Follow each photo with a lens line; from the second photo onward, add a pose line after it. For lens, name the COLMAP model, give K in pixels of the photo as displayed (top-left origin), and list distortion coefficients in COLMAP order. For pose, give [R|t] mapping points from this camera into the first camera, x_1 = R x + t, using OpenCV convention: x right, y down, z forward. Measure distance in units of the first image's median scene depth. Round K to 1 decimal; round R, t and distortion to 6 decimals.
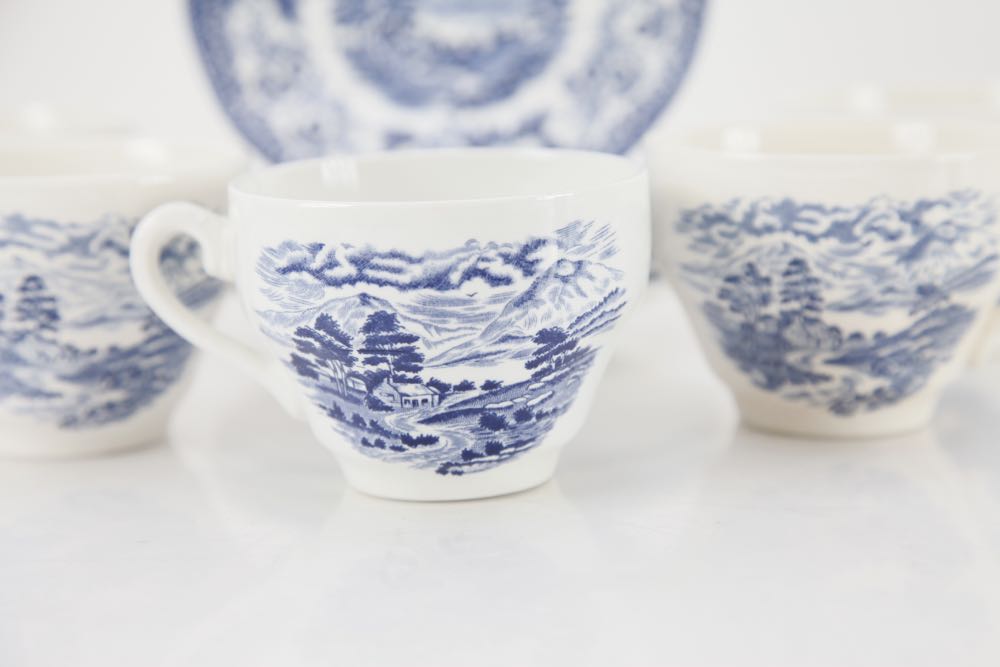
lens RADIAL K [[2668.8, 0, 503.7], [0, 2668.8, 332.0], [0, 0, 1]] dist [0.198288, 0.000000]
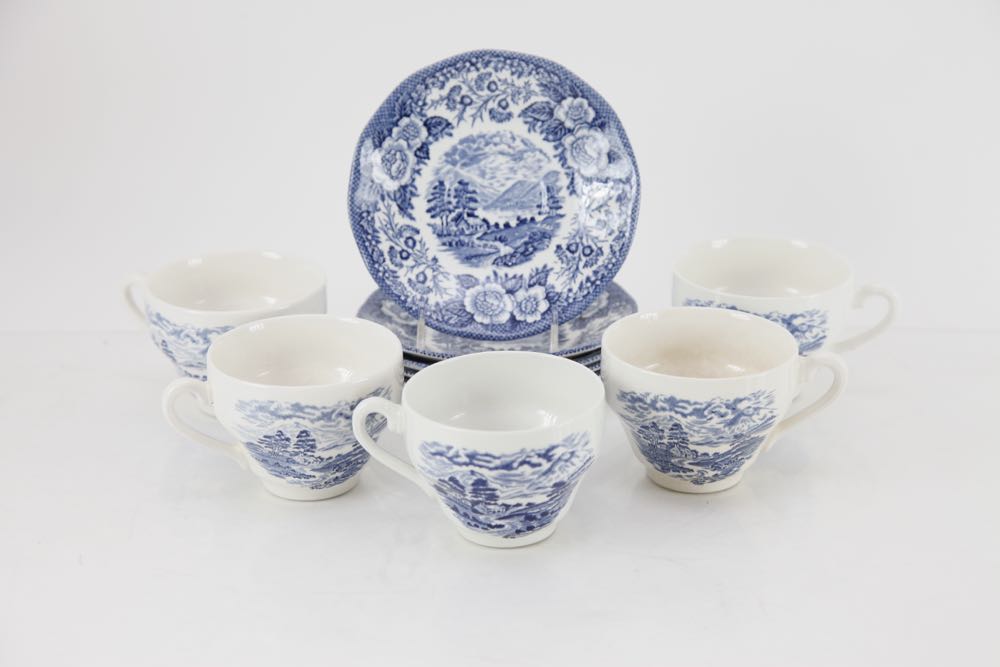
lens RADIAL K [[2361.5, 0, 498.4], [0, 2361.5, 334.2], [0, 0, 1]] dist [-0.051242, 0.000000]
pose [[0.999789, 0.002475, 0.020388, -0.064181], [-0.006319, 0.981621, 0.190736, -0.440199], [-0.019542, -0.190825, 0.981430, -0.762943]]
